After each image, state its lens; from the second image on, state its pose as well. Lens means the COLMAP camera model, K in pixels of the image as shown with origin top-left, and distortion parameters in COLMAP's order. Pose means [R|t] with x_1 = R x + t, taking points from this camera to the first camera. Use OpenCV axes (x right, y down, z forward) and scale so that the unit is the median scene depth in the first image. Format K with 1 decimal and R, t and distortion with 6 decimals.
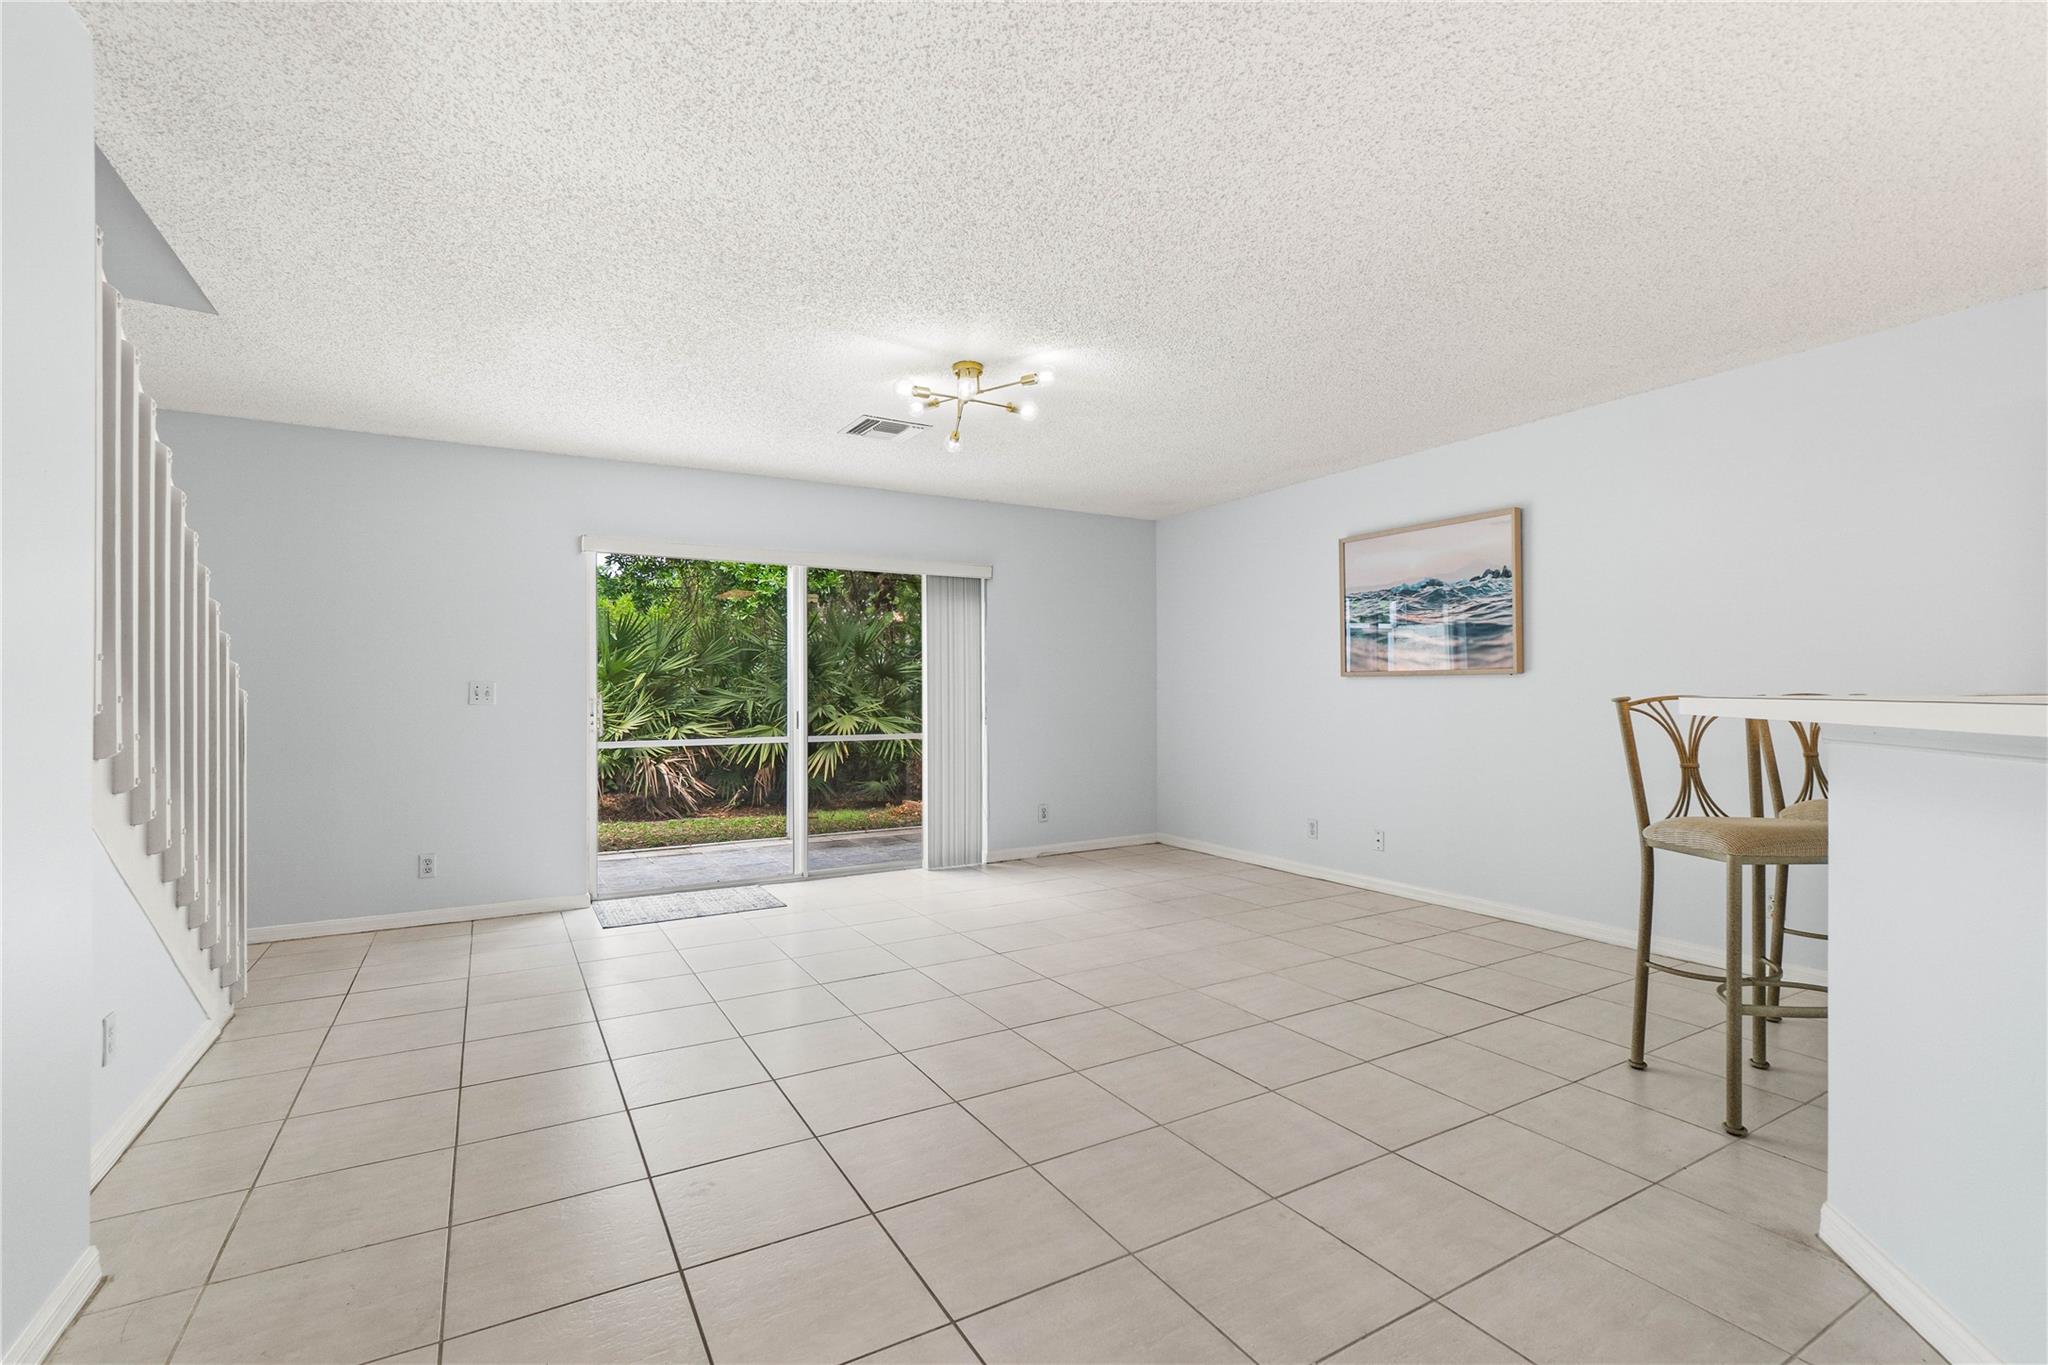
lens RADIAL K [[904.4, 0, 1015.8], [0, 904.4, 685.9], [0, 0, 1]] dist [-0.010021, -0.000056]
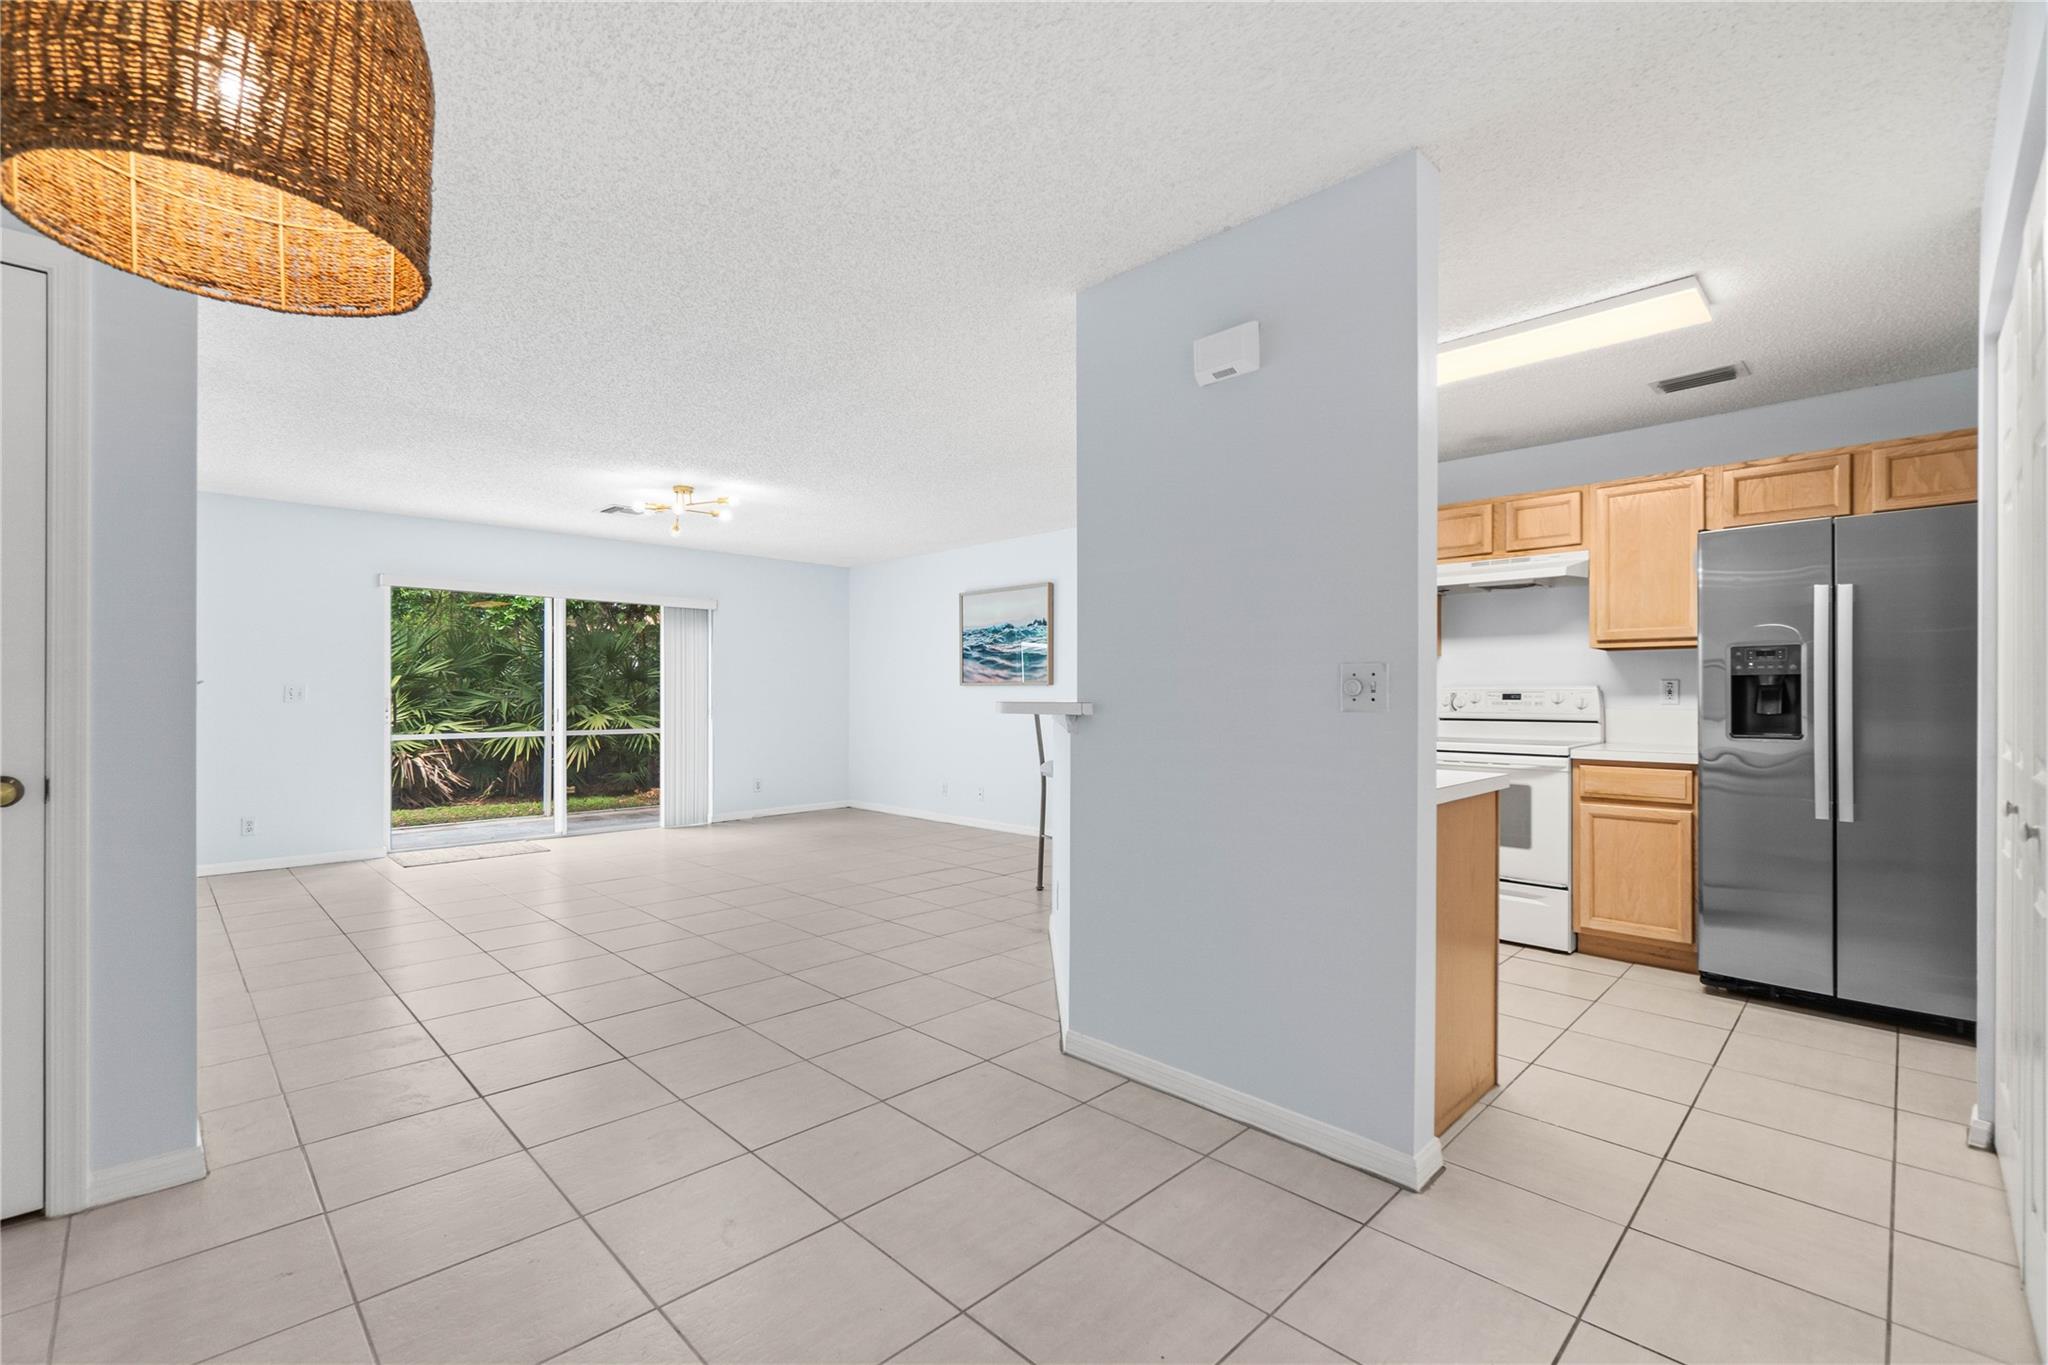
lens RADIAL K [[904.4, 0, 1026.1], [0, 904.4, 698.9], [0, 0, 1]] dist [-0.010021, -0.000056]
pose [[0.966774, 0.004313, 0.255598, 0.052237], [-0.007241, 0.999919, 0.010515, -0.003066], [-0.255532, -0.012016, 0.966726, -0.285013]]
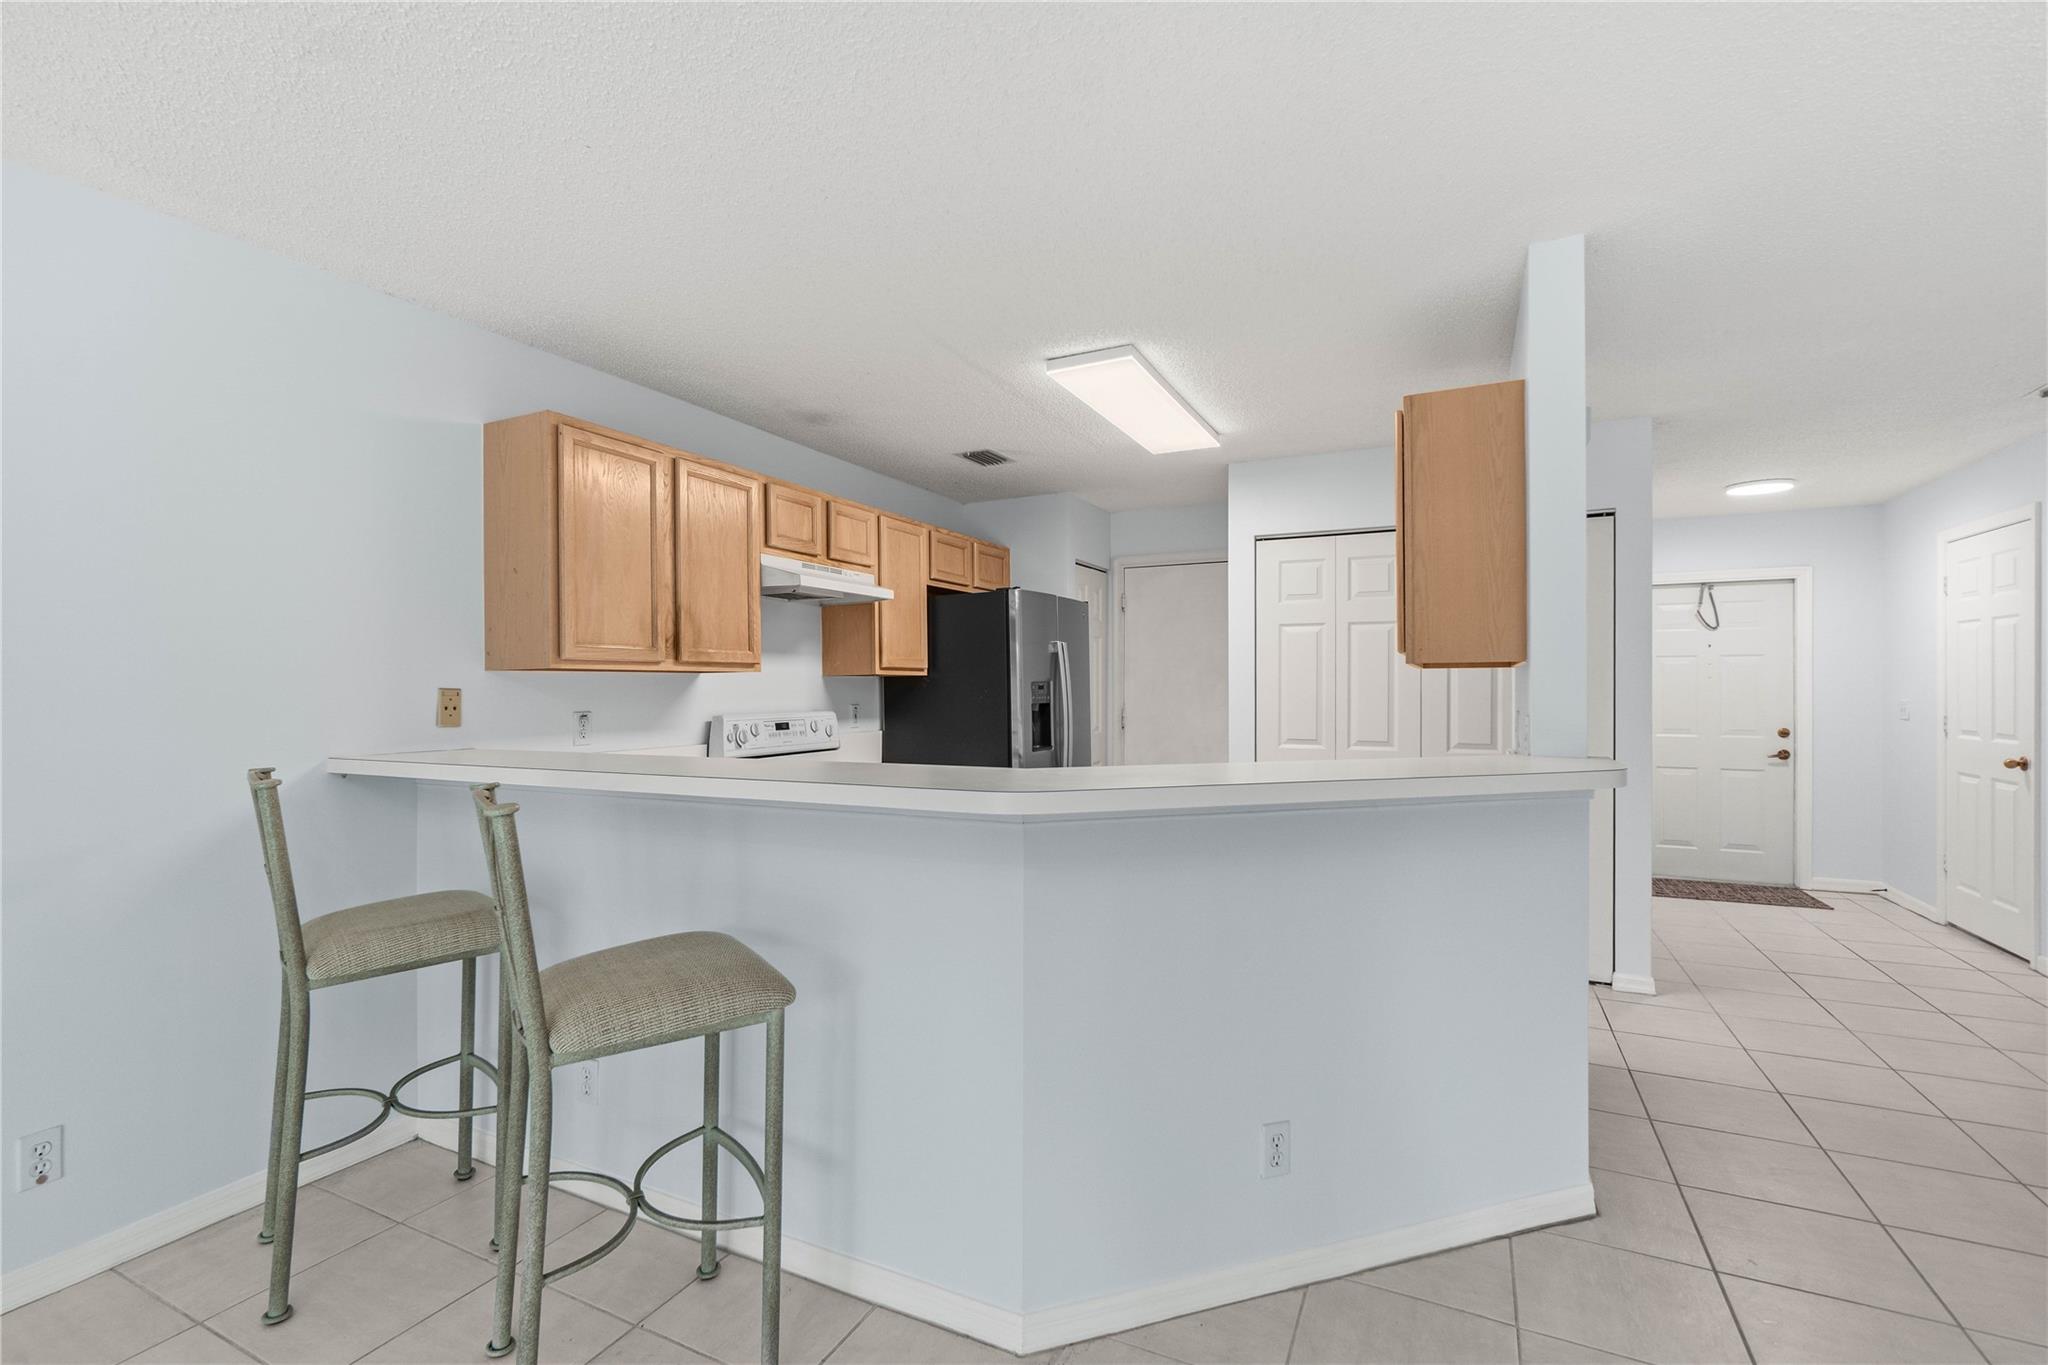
lens RADIAL K [[904.4, 0, 1026.2], [0, 904.4, 680.7], [0, 0, 1]] dist [-0.010021, -0.000056]
pose [[-0.542291, 0.013085, 0.840089, 0.018837], [-0.001428, 0.999863, -0.016496, -0.017427], [-0.840190, -0.010145, -0.542198, 0.356568]]
